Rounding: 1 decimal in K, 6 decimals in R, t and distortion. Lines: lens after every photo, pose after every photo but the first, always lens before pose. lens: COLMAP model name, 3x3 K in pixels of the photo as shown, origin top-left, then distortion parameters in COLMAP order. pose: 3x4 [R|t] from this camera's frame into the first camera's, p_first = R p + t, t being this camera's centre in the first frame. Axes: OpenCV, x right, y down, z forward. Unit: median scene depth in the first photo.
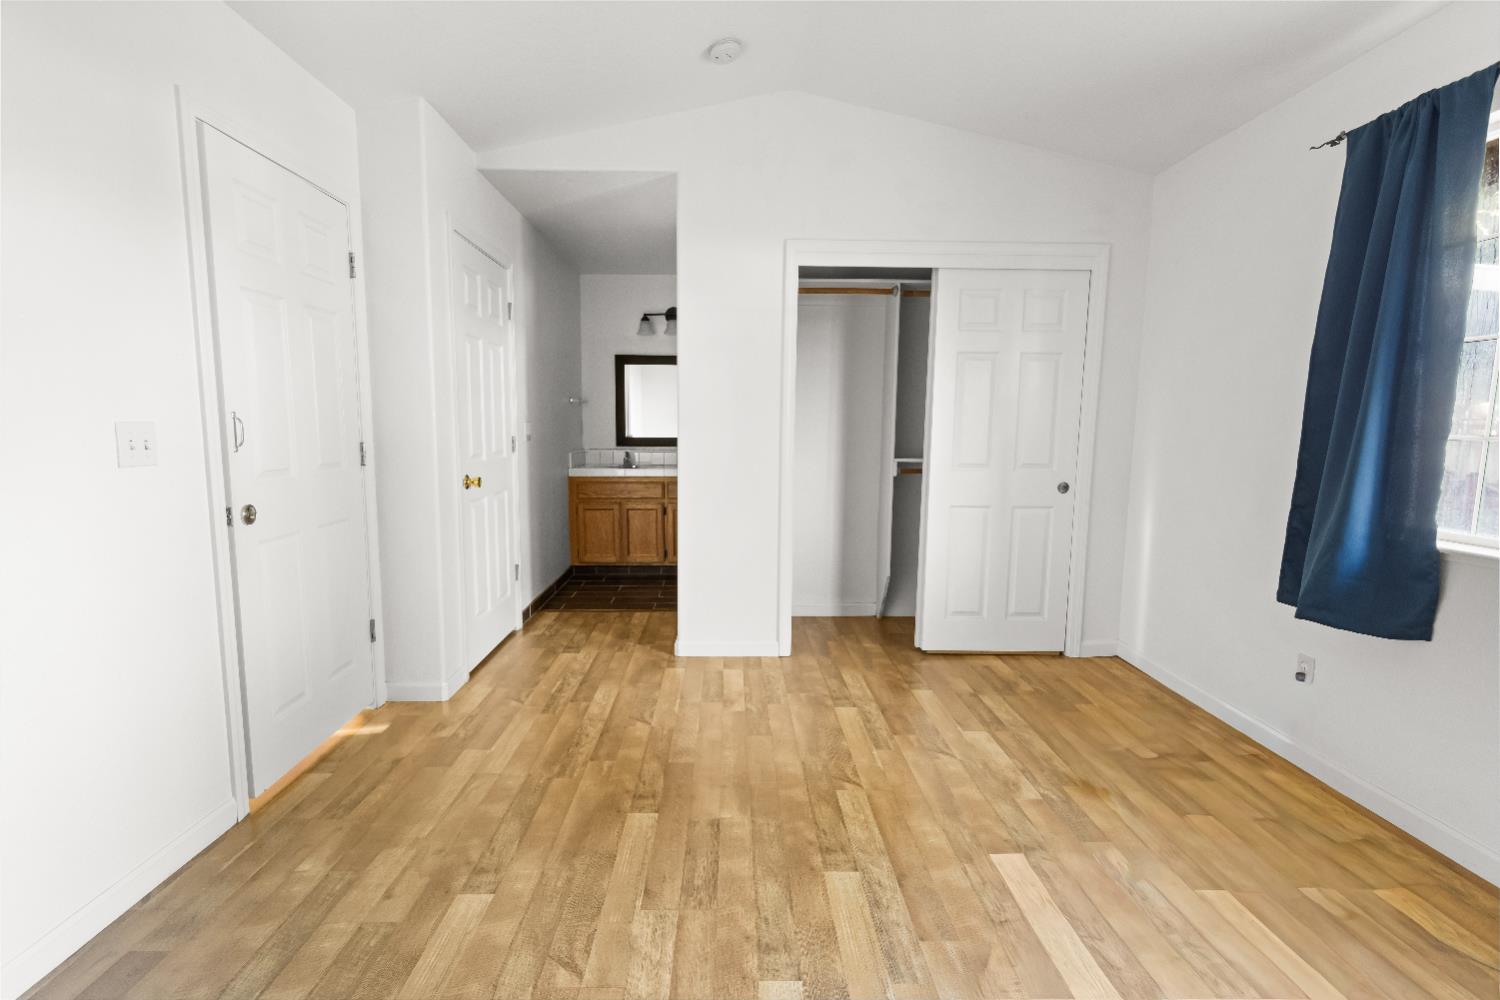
lens RADIAL K [[683.5, 0, 745.5], [0, 683.5, 504.8], [0, 0, 1]] dist [0.003022, 0.000628]
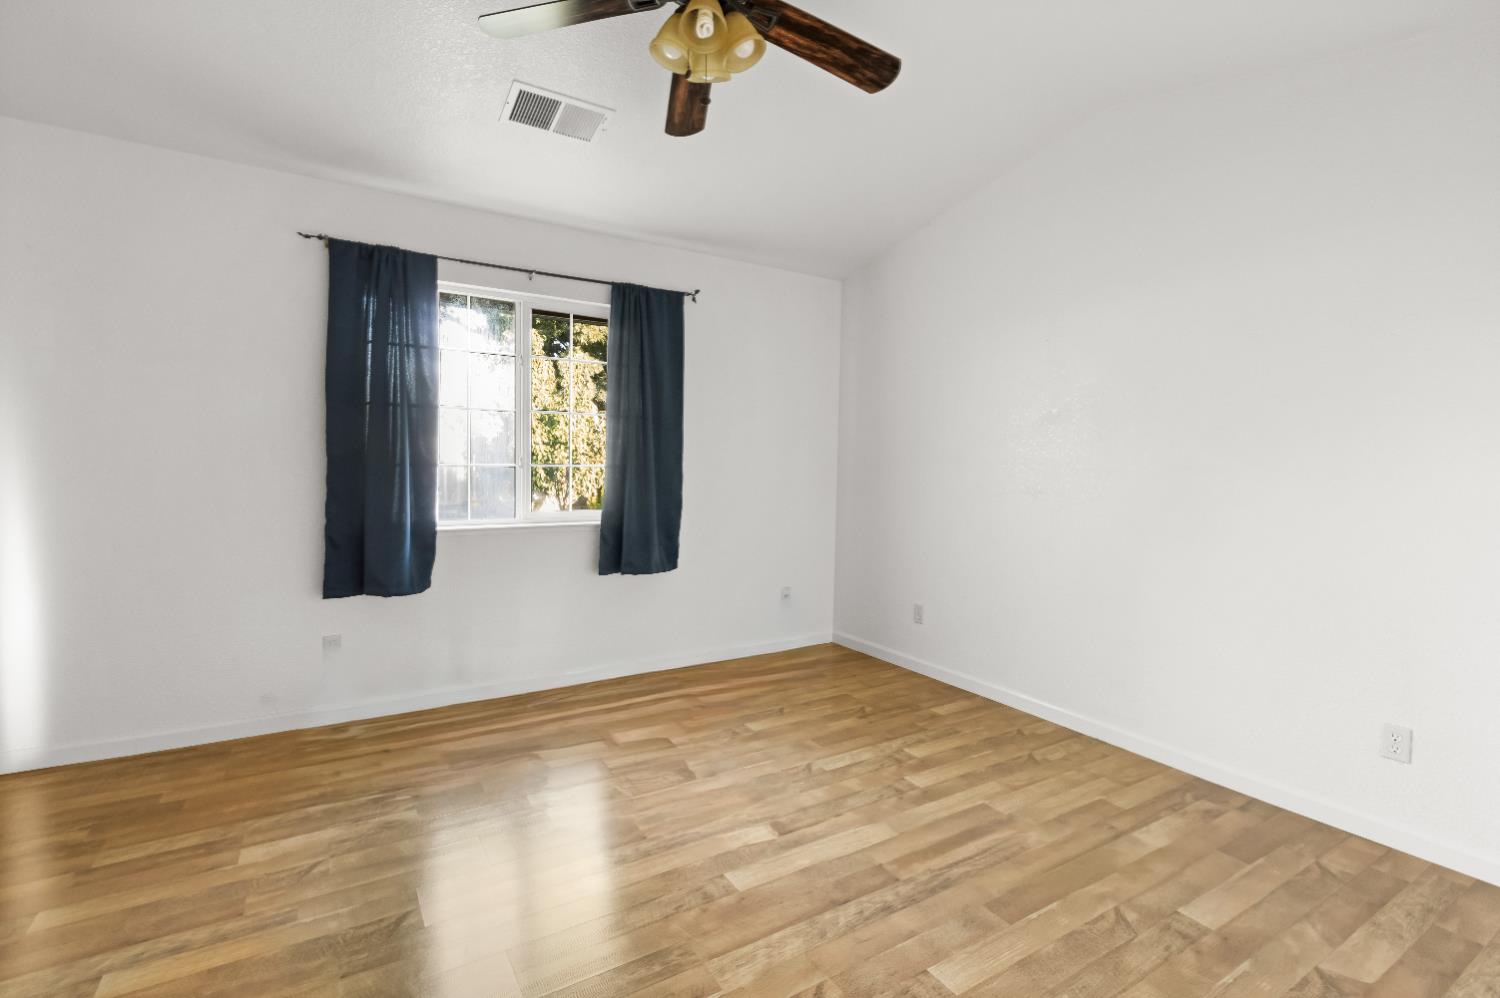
lens RADIAL K [[683.5, 0, 744.8], [0, 683.5, 492.7], [0, 0, 1]] dist [0.003022, 0.000628]
pose [[-0.518411, -0.049213, 0.853714, -0.869875], [0.075414, 0.991822, 0.102969, -0.155971], [-0.851800, 0.117762, -0.510460, 1.286737]]
